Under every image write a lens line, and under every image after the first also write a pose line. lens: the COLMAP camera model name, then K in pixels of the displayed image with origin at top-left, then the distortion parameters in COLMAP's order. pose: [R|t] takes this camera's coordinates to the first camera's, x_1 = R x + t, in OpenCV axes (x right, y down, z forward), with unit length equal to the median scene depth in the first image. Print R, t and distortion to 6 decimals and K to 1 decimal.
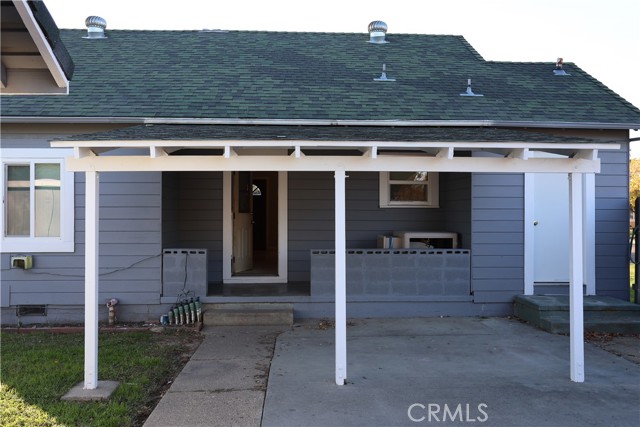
lens RADIAL K [[586.5, 0, 320.5], [0, 586.5, 213.8], [0, 0, 1]] dist [-0.007286, 0.000000]
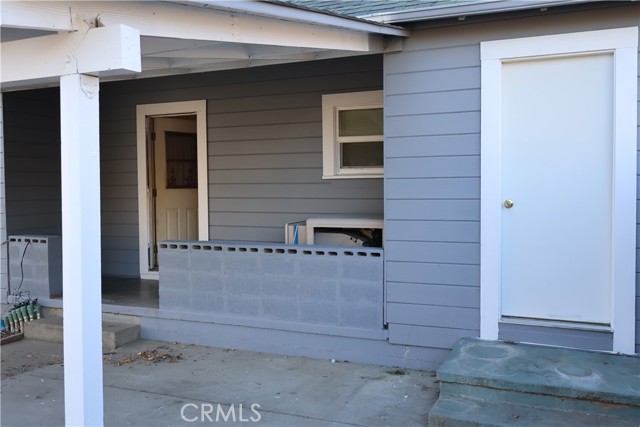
lens RADIAL K [[586.5, 0, 319.7], [0, 586.5, 213.7], [0, 0, 1]] dist [-0.007286, 0.000000]
pose [[0.898044, 0.009428, -0.439804, 0.452023], [0.009423, 0.999129, 0.040659, 0.001988], [0.439804, -0.040658, 0.897173, 0.465048]]
